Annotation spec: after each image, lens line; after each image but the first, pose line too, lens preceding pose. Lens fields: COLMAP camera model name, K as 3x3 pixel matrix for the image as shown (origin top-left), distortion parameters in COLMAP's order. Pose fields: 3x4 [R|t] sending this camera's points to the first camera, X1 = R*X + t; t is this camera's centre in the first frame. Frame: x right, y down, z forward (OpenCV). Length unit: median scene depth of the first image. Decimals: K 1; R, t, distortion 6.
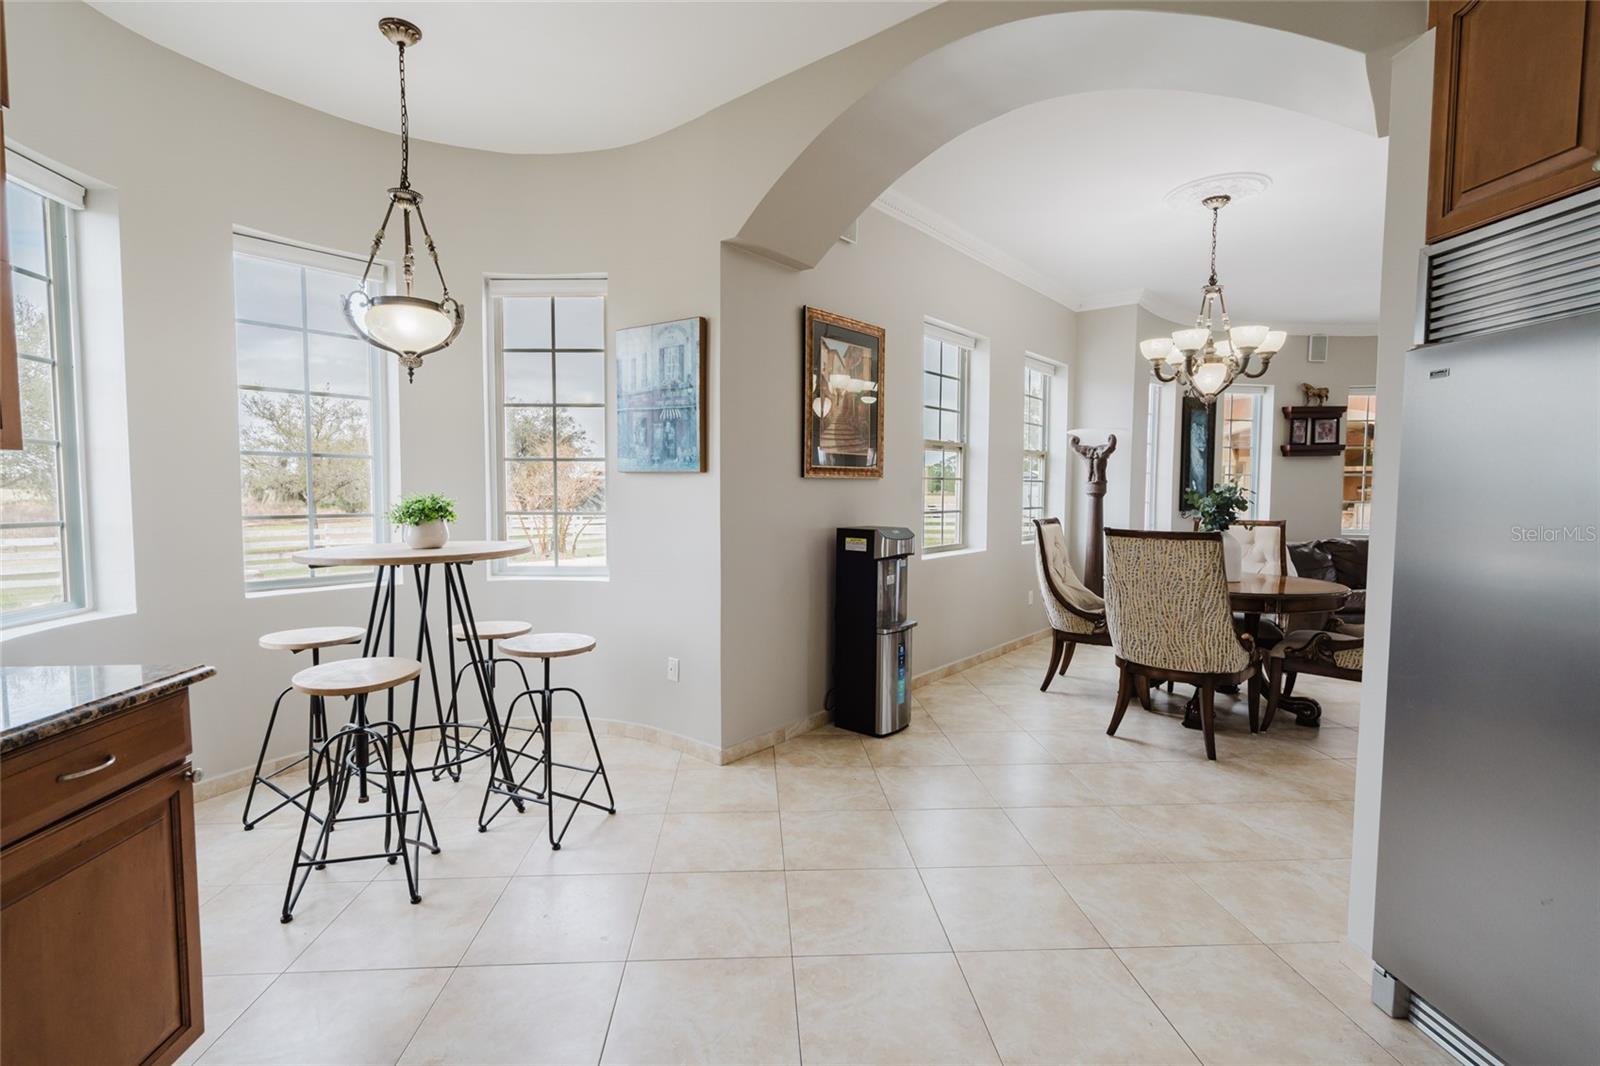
lens RADIAL K [[724.8, 0, 791.8], [0, 724.8, 529.9], [0, 0, 1]] dist [-0.001696, 0.001571]
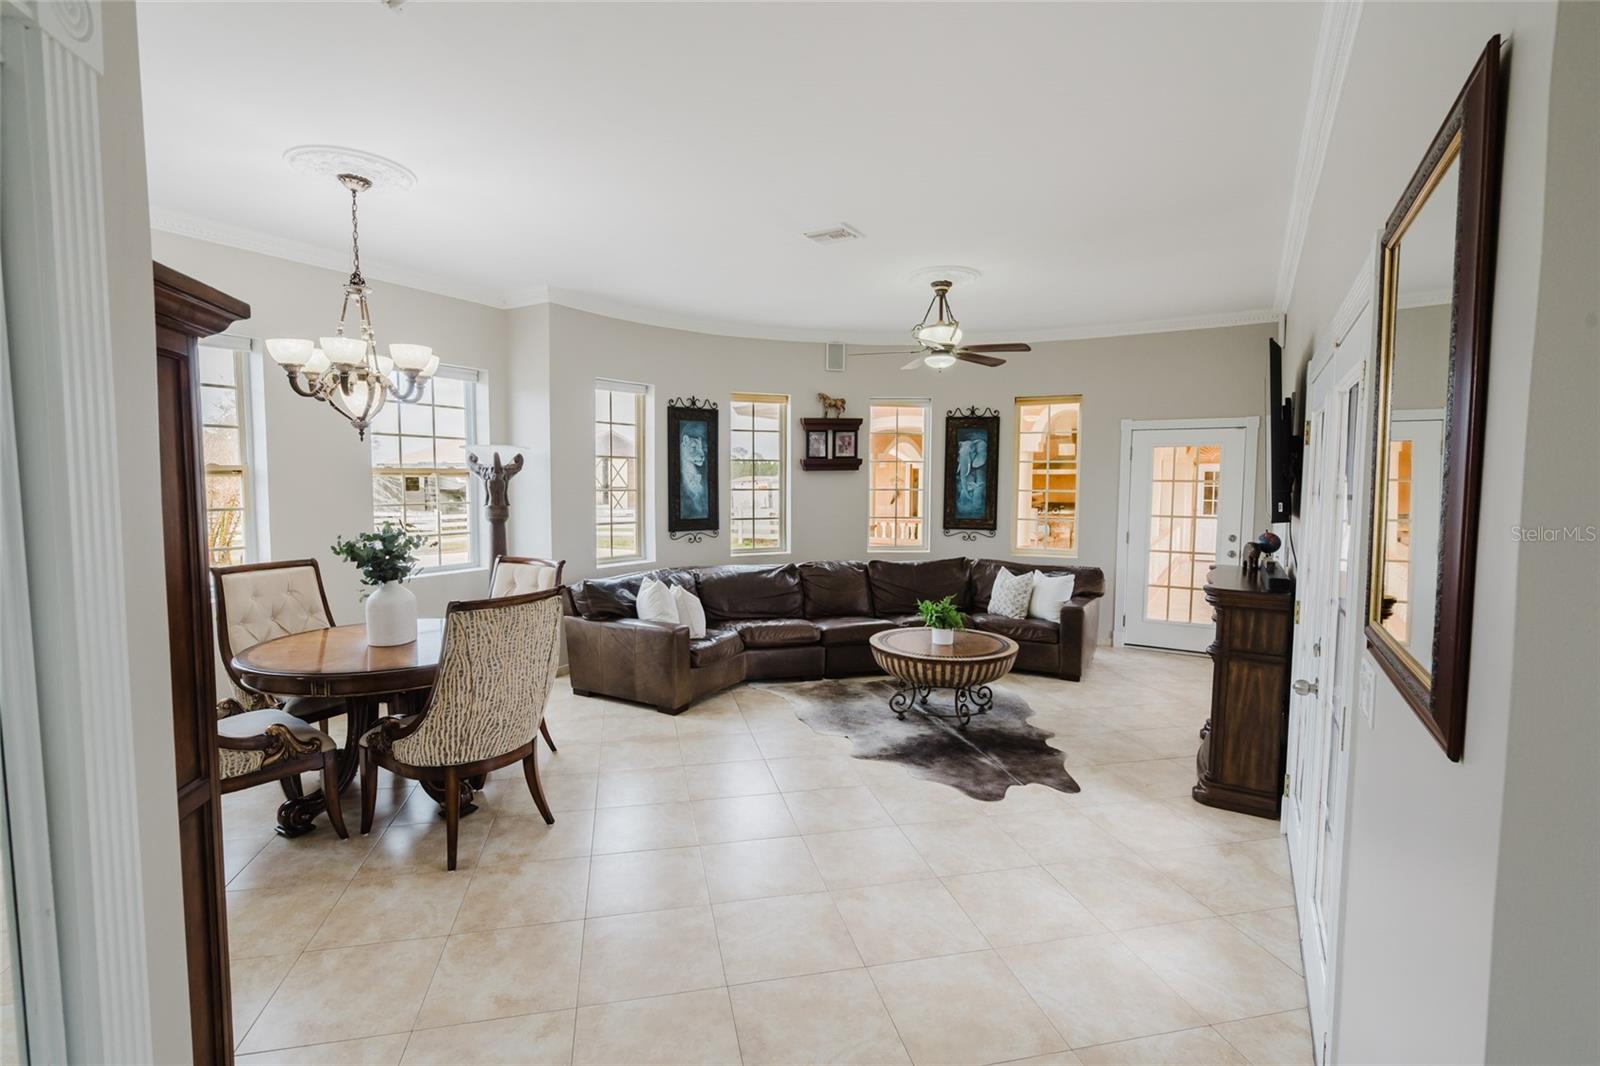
lens RADIAL K [[739.7, 0, 790.0], [0, 739.7, 528.0], [0, 0, 1]] dist [-0.000933, 0.000589]
pose [[0.987763, -0.010121, 0.155634, 1.063783], [0.008561, 0.999906, 0.010693, -0.077256], [-0.155727, -0.009230, 0.987757, 0.108350]]
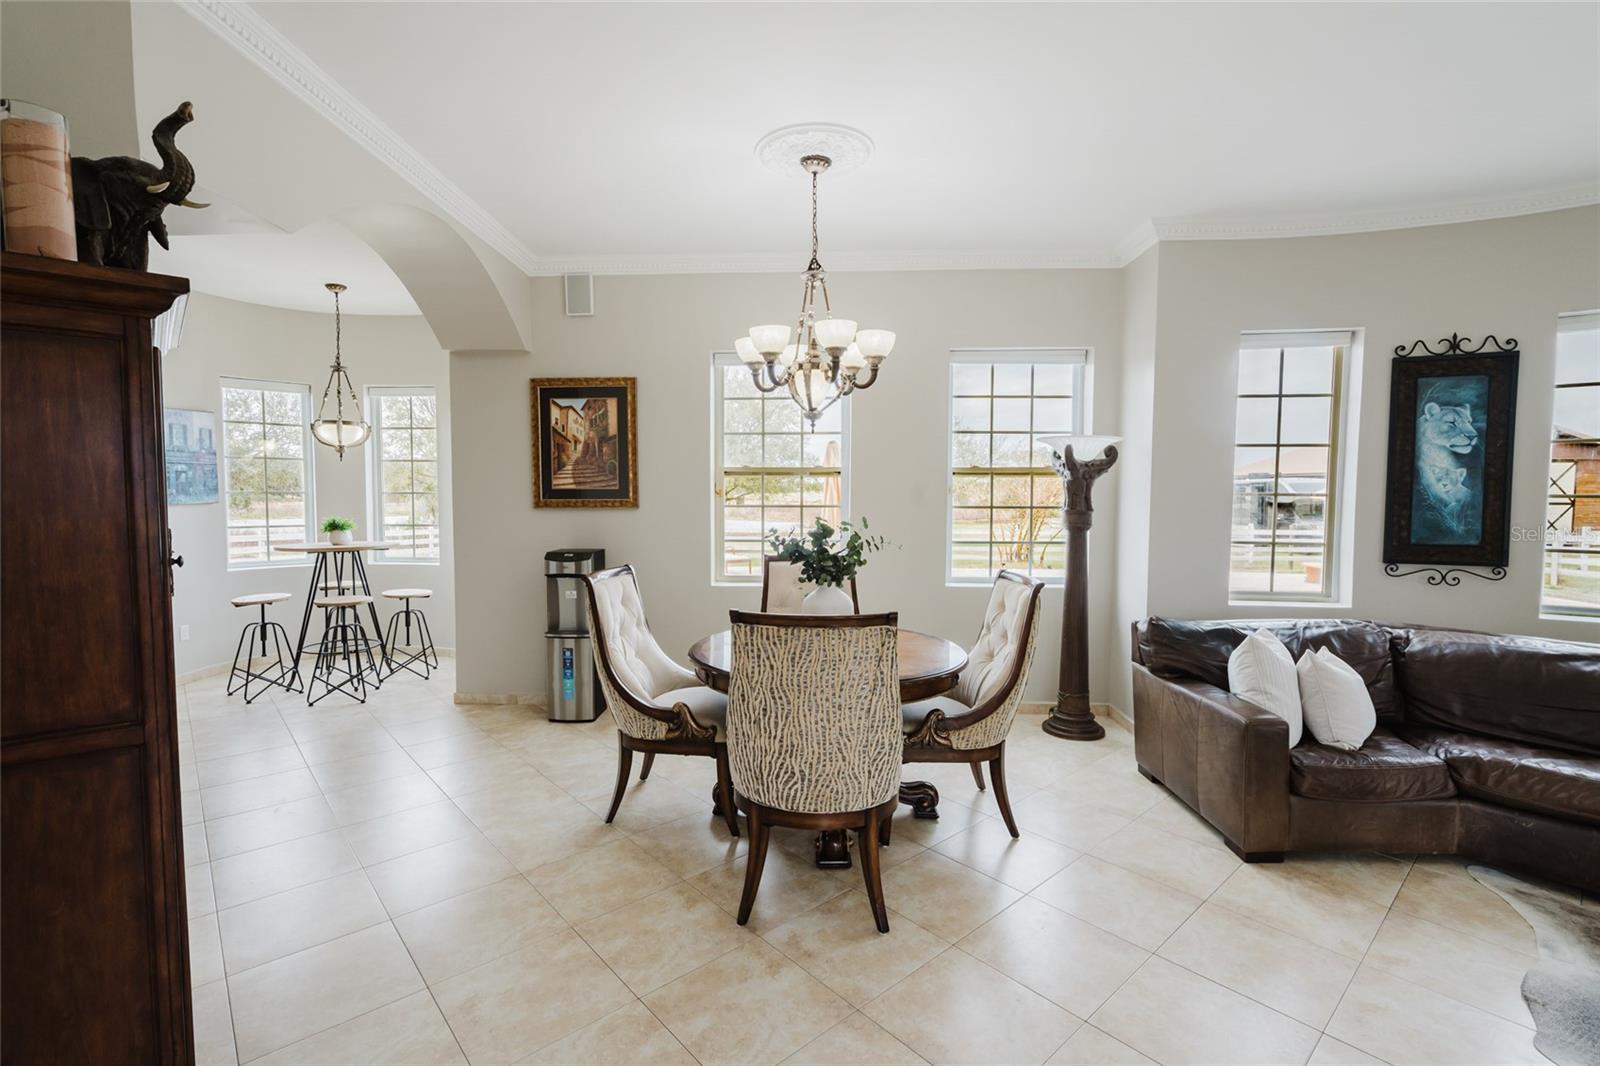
lens RADIAL K [[724.8, 0, 791.8], [0, 724.8, 529.9], [0, 0, 1]] dist [-0.001696, 0.001571]
pose [[0.613581, 0.041200, -0.788556, 1.367600], [-0.045295, 0.998830, 0.016941, -0.078582], [0.788332, 0.025323, 0.614729, 0.575200]]
